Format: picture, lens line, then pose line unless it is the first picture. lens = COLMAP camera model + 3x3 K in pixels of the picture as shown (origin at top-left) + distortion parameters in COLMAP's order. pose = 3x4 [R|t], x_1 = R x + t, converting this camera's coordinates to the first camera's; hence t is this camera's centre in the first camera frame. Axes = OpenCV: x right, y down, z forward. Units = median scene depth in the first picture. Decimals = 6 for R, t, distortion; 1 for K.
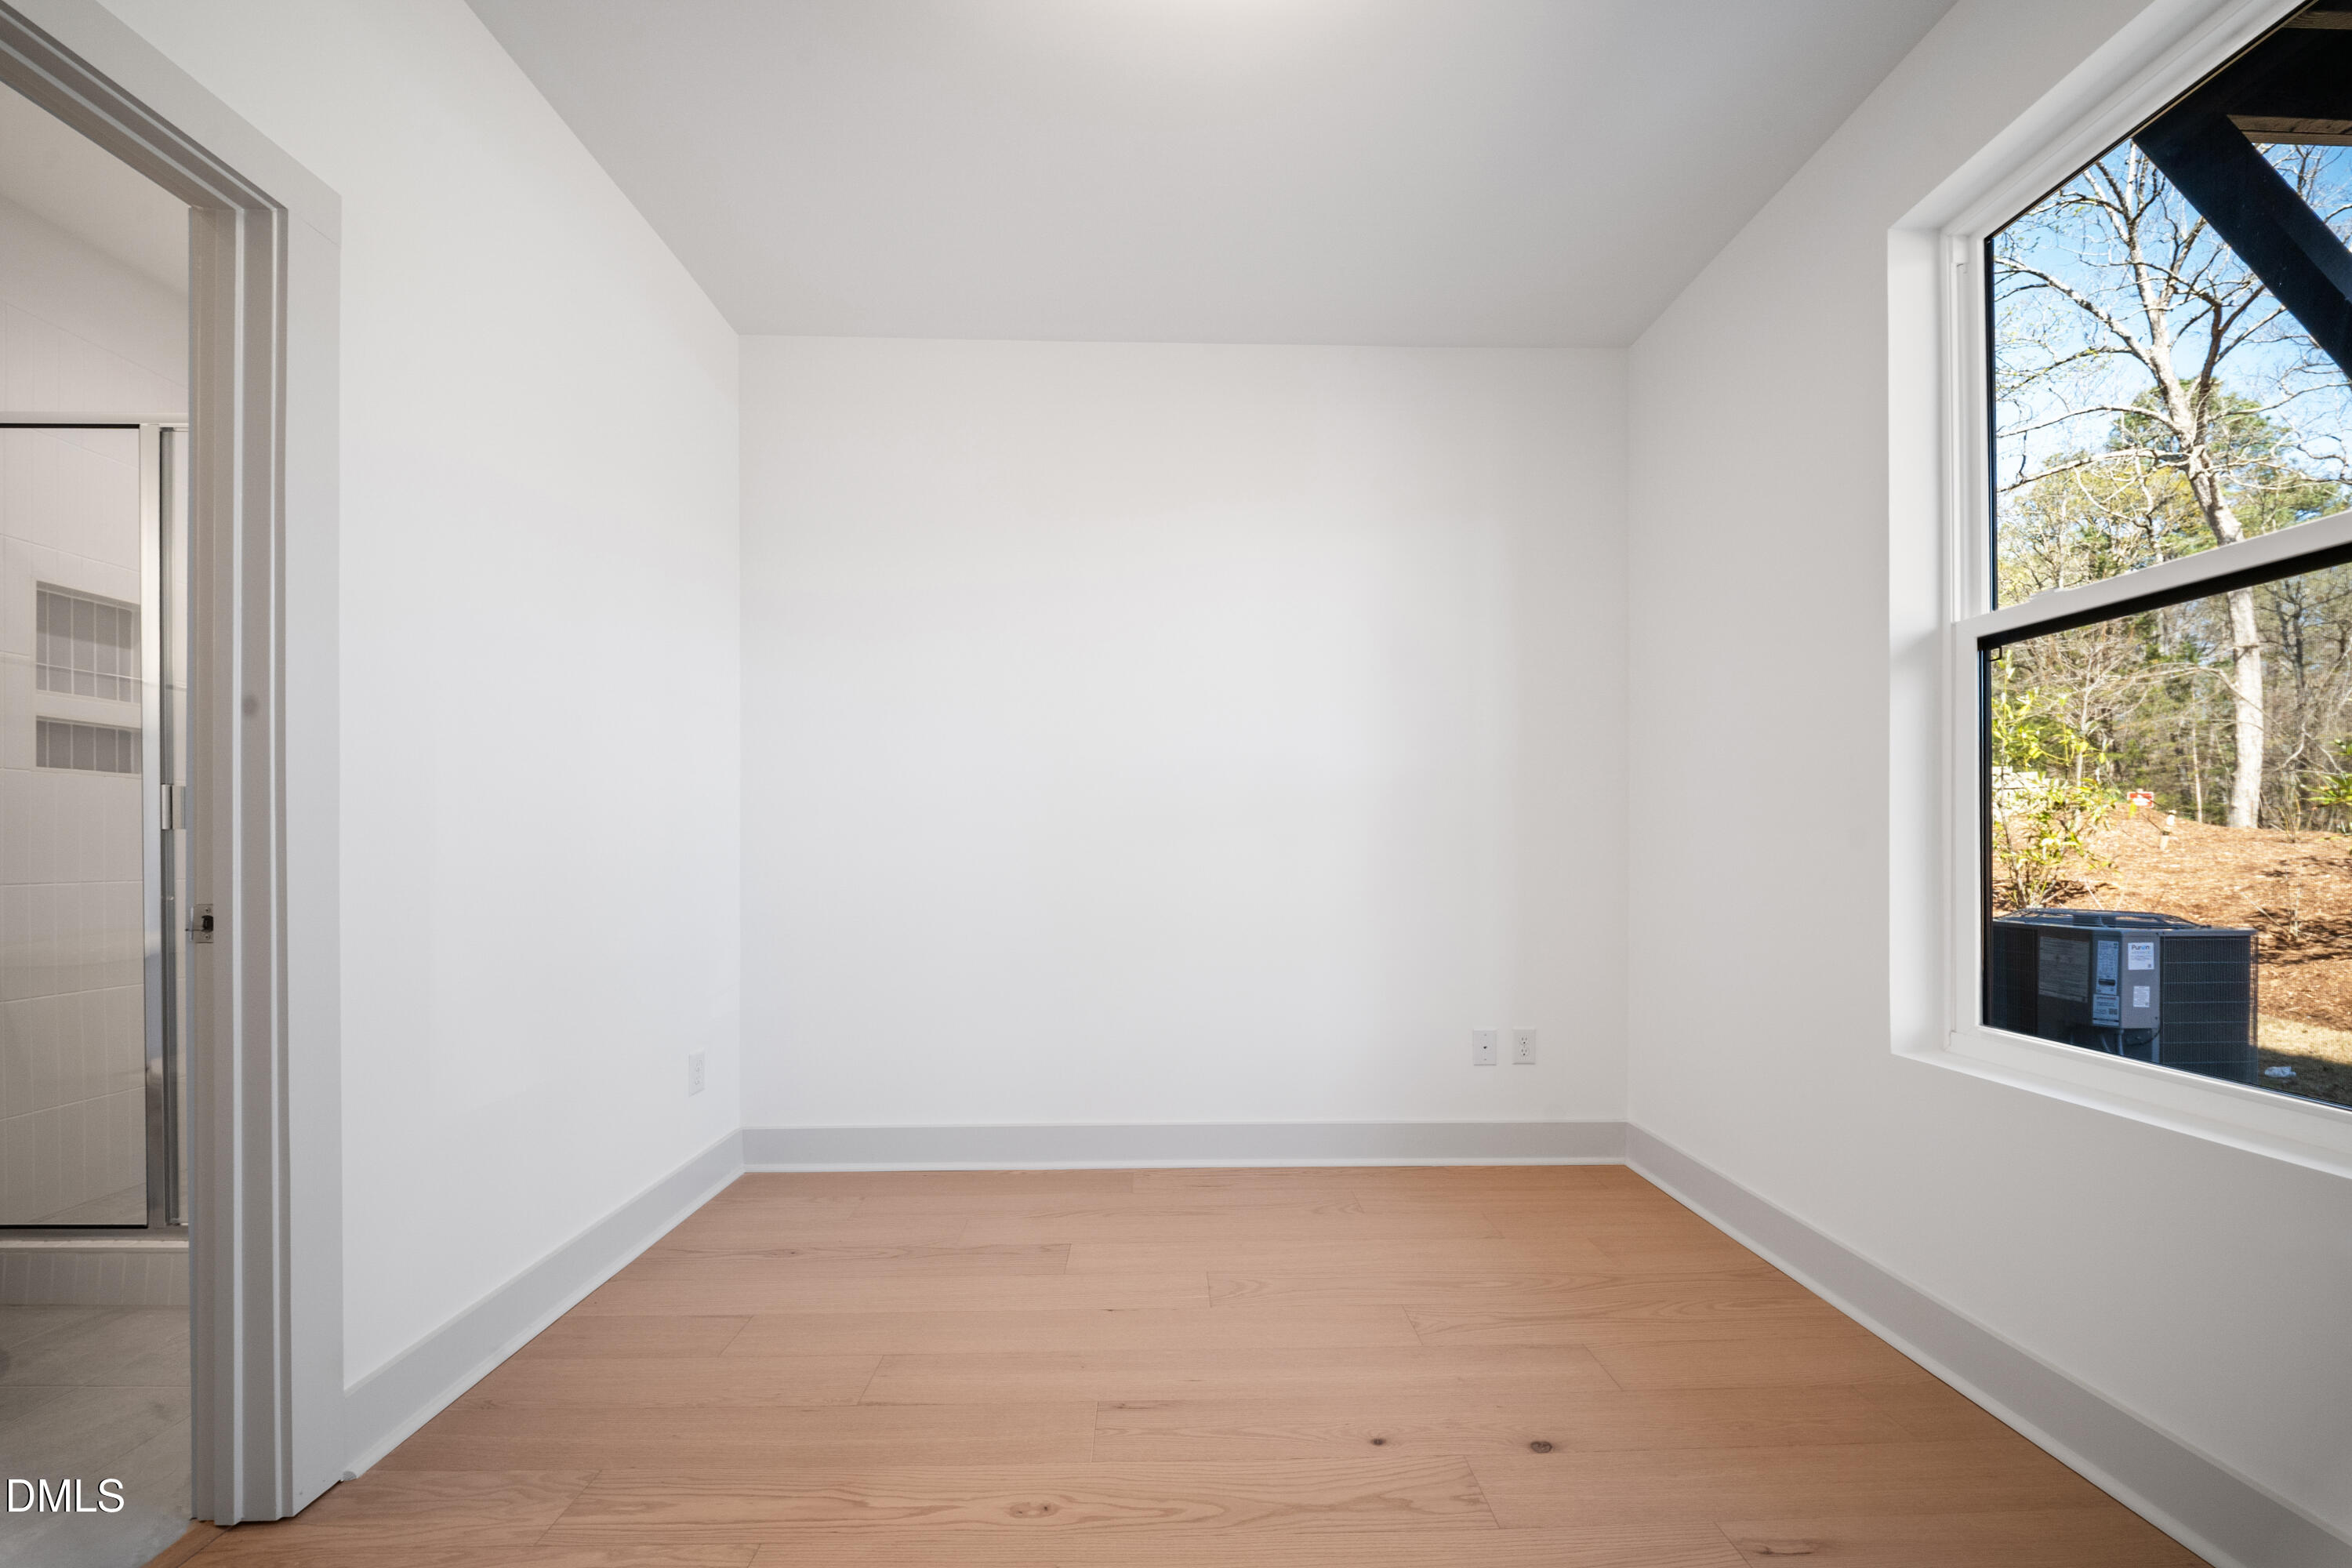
lens RADIAL K [[848.5, 0, 1178.5], [0, 848.5, 848.0], [0, 0, 1]] dist [-0.001170, -0.005126]
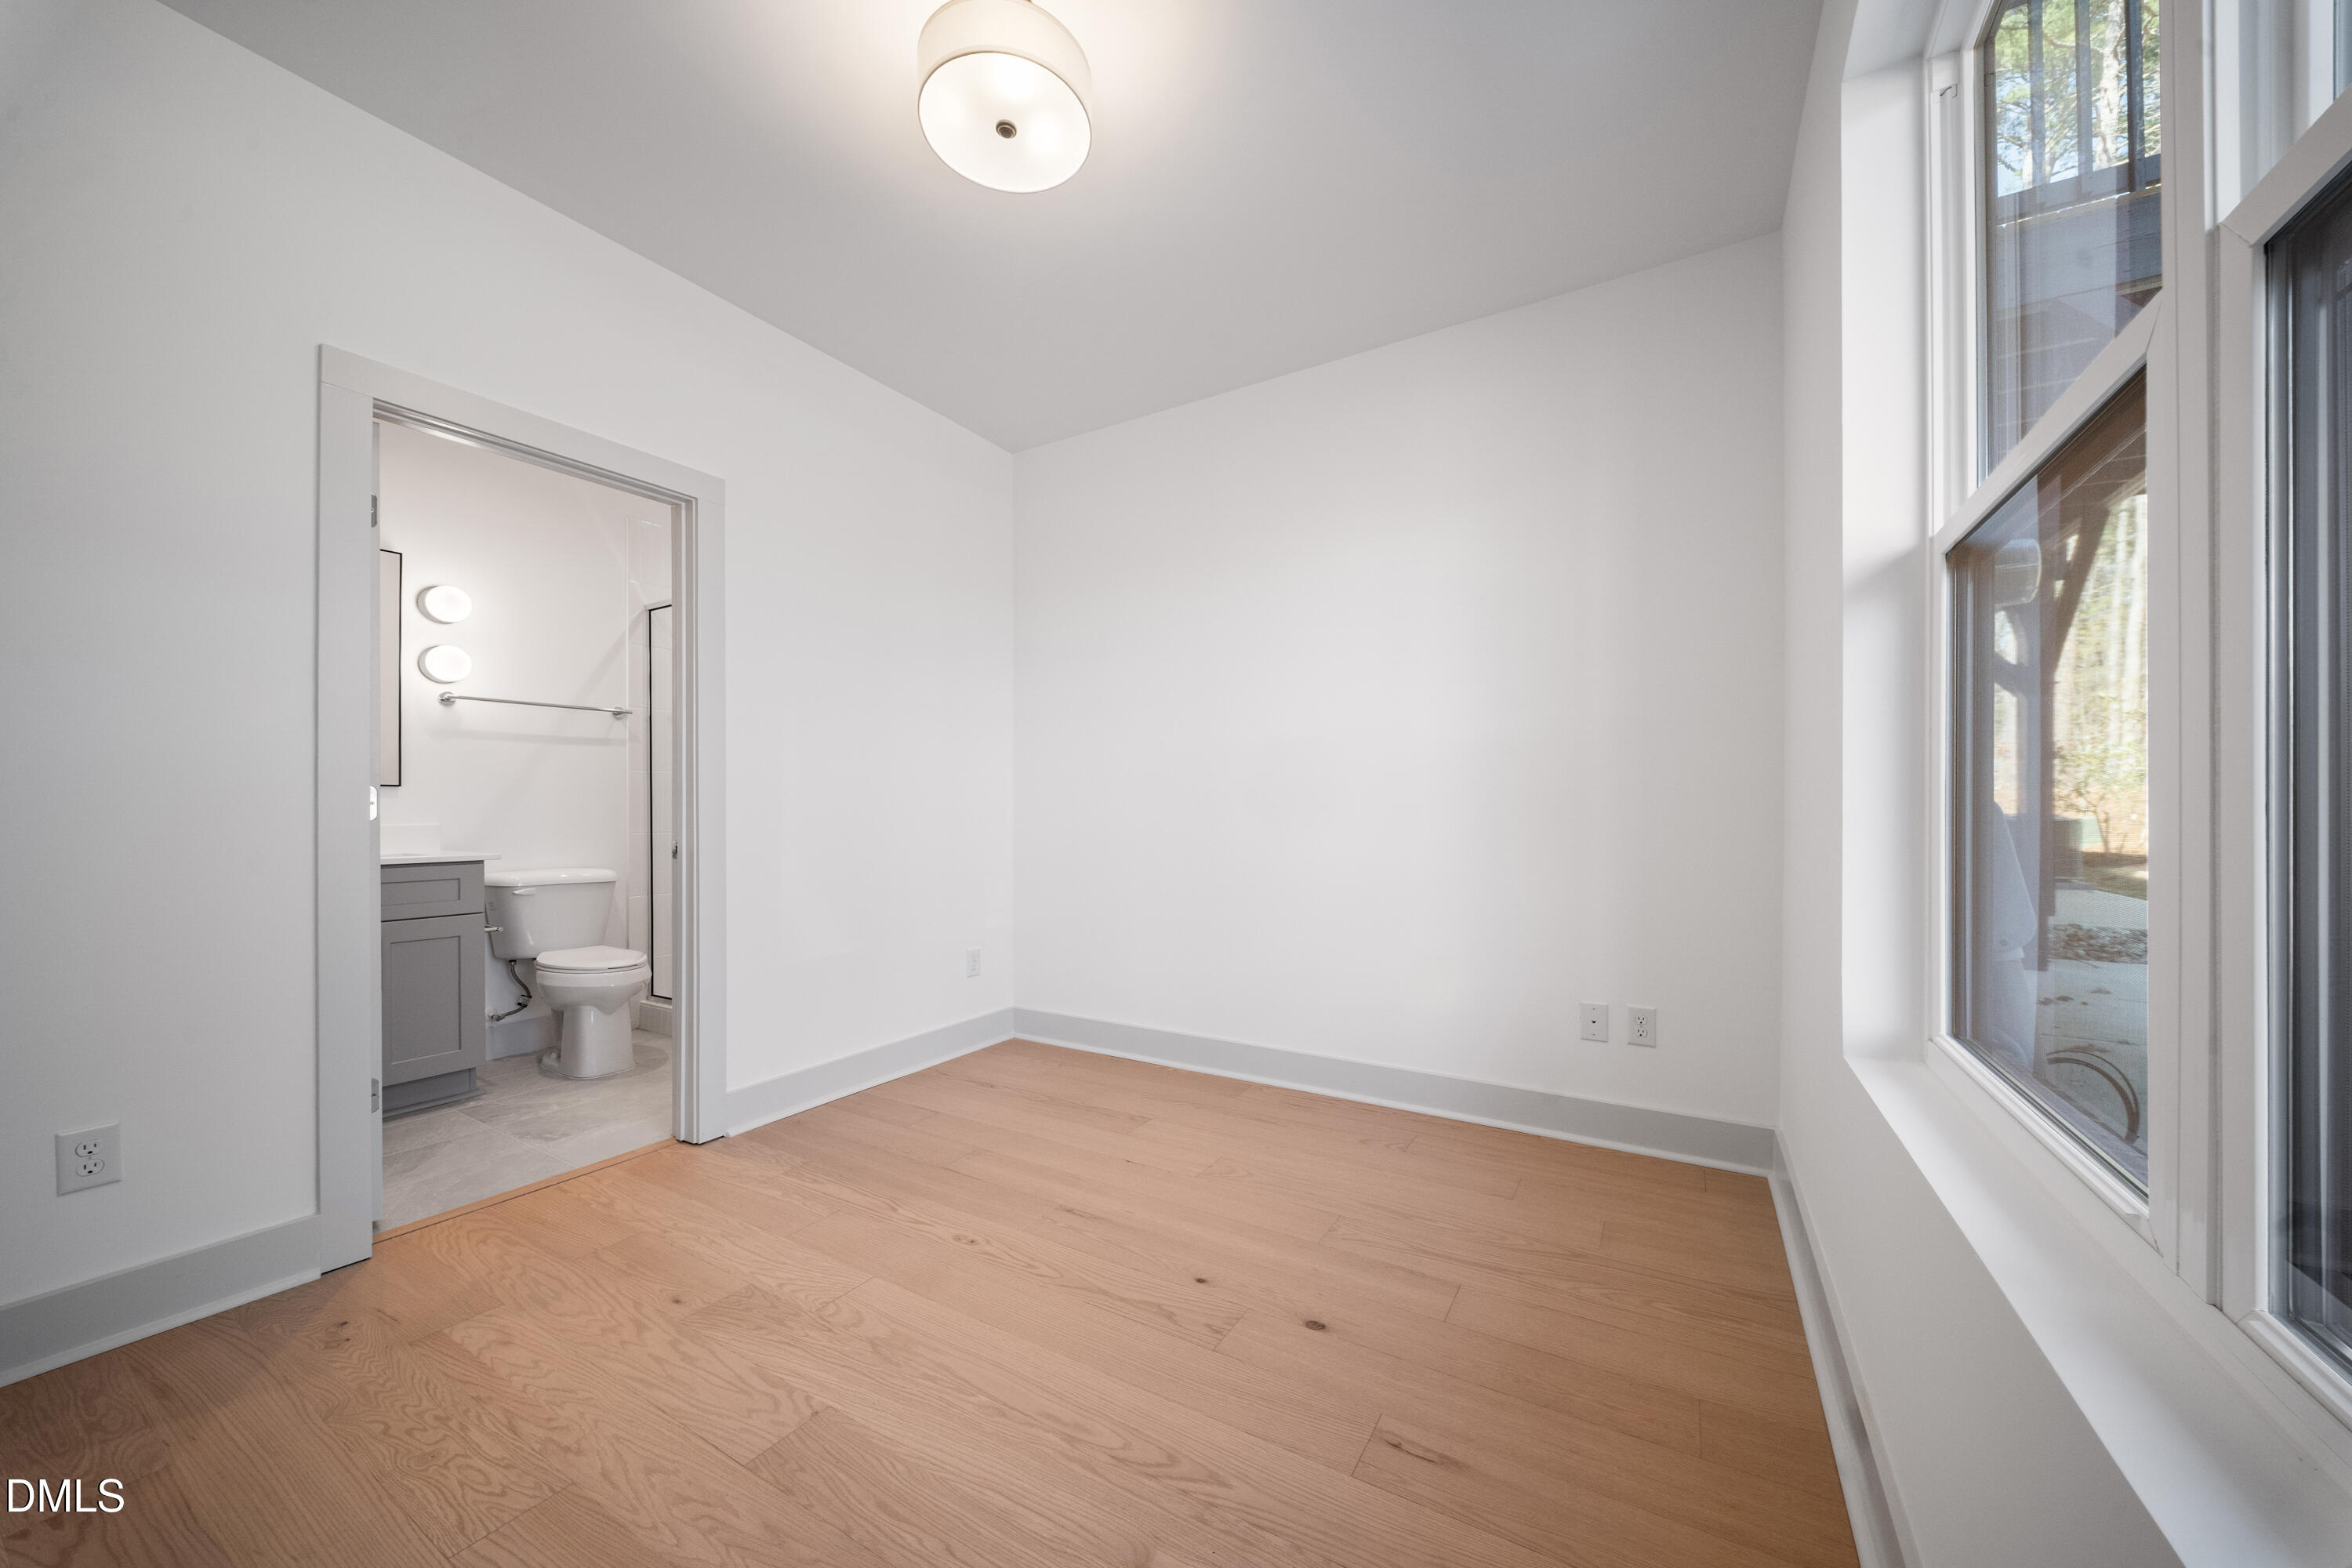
lens RADIAL K [[826.6, 0, 1180.8], [0, 826.6, 808.9], [0, 0, 1]] dist [0.000000, -0.000193]
pose [[0.847761, -0.001232, -0.530377, 0.685303], [0.000270, 0.999998, -0.001891, -0.003991], [0.530379, 0.001460, 0.847760, -0.054880]]
